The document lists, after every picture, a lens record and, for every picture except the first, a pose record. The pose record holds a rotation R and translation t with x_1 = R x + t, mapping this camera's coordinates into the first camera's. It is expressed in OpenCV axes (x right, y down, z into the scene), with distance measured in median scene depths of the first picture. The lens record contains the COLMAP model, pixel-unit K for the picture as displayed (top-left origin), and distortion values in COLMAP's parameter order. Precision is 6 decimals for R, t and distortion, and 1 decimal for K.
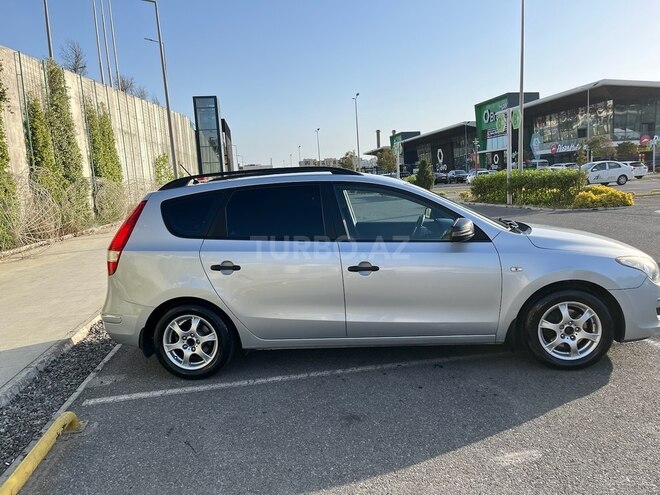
lens RADIAL K [[504.5, 0, 331.6], [0, 504.5, 250.9], [0, 0, 1]] dist [0.081351, -0.111140]
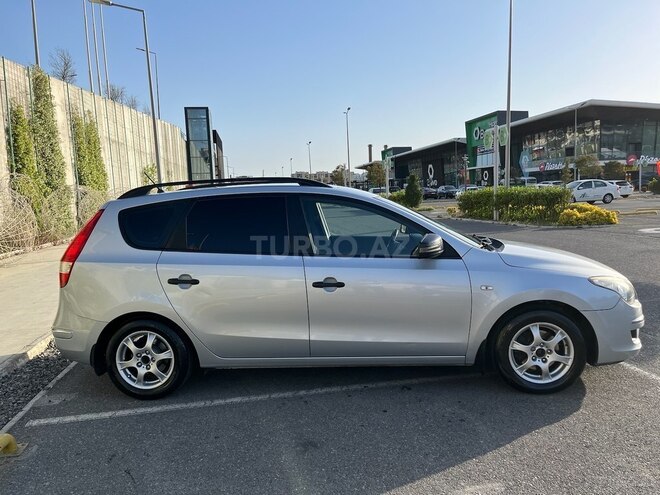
lens RADIAL K [[504.5, 0, 333.3], [0, 504.5, 249.5], [0, 0, 1]] dist [0.081351, -0.111140]
pose [[0.999639, 0.016858, 0.020904, 0.047311], [-0.016264, 0.999468, -0.028268, -0.003995], [-0.021369, 0.027918, 0.999382, 0.039991]]
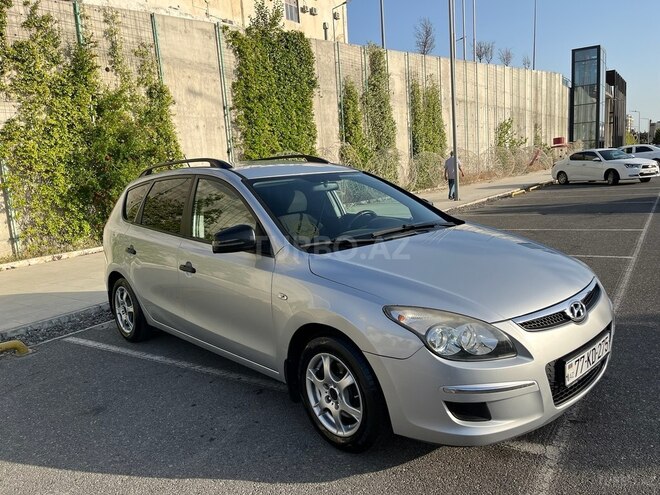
lens RADIAL K [[504.5, 0, 334.5], [0, 504.5, 250.1], [0, 0, 1]] dist [0.081351, -0.111140]
pose [[0.739831, 0.113268, -0.663189, 0.836033], [-0.066725, 0.993220, 0.095199, -0.101570], [0.669476, -0.026180, 0.742373, 0.438663]]
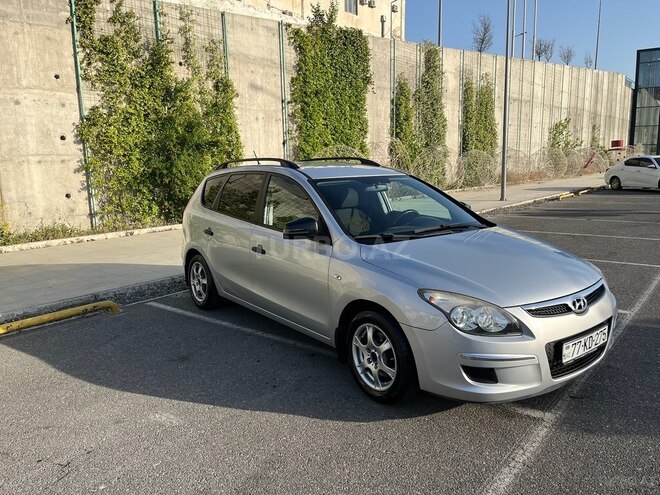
lens RADIAL K [[504.5, 0, 333.6], [0, 504.5, 247.7], [0, 0, 1]] dist [0.081351, -0.111140]
pose [[0.671696, 0.167008, -0.721757, 0.940295], [-0.119442, 0.985926, 0.116977, -0.117119], [0.731135, 0.007635, 0.682190, 0.310422]]
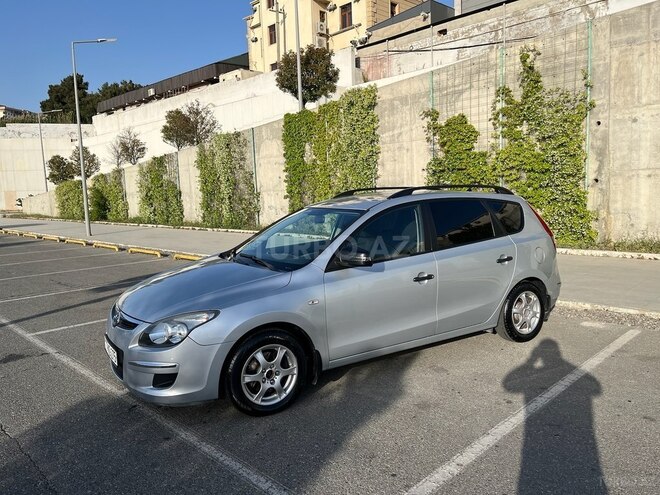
lens RADIAL K [[504.5, 0, 329.2], [0, 504.5, 244.9], [0, 0, 1]] dist [0.081351, -0.111140]
pose [[-0.803756, 0.147154, -0.576473, 0.881975], [-0.004842, 0.967280, 0.253666, -0.373259], [0.594939, 0.206677, -0.776745, 2.077985]]
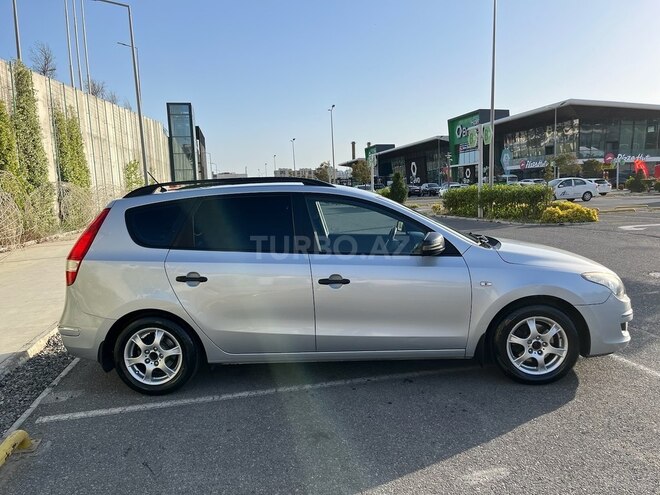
lens RADIAL K [[504.5, 0, 335.8], [0, 504.5, 249.6], [0, 0, 1]] dist [0.081351, -0.111140]
pose [[0.998145, 0.014449, 0.059145, 0.006679], [-0.013110, 0.999650, -0.022971, -0.004102], [-0.059457, 0.022153, 0.997985, 0.014143]]
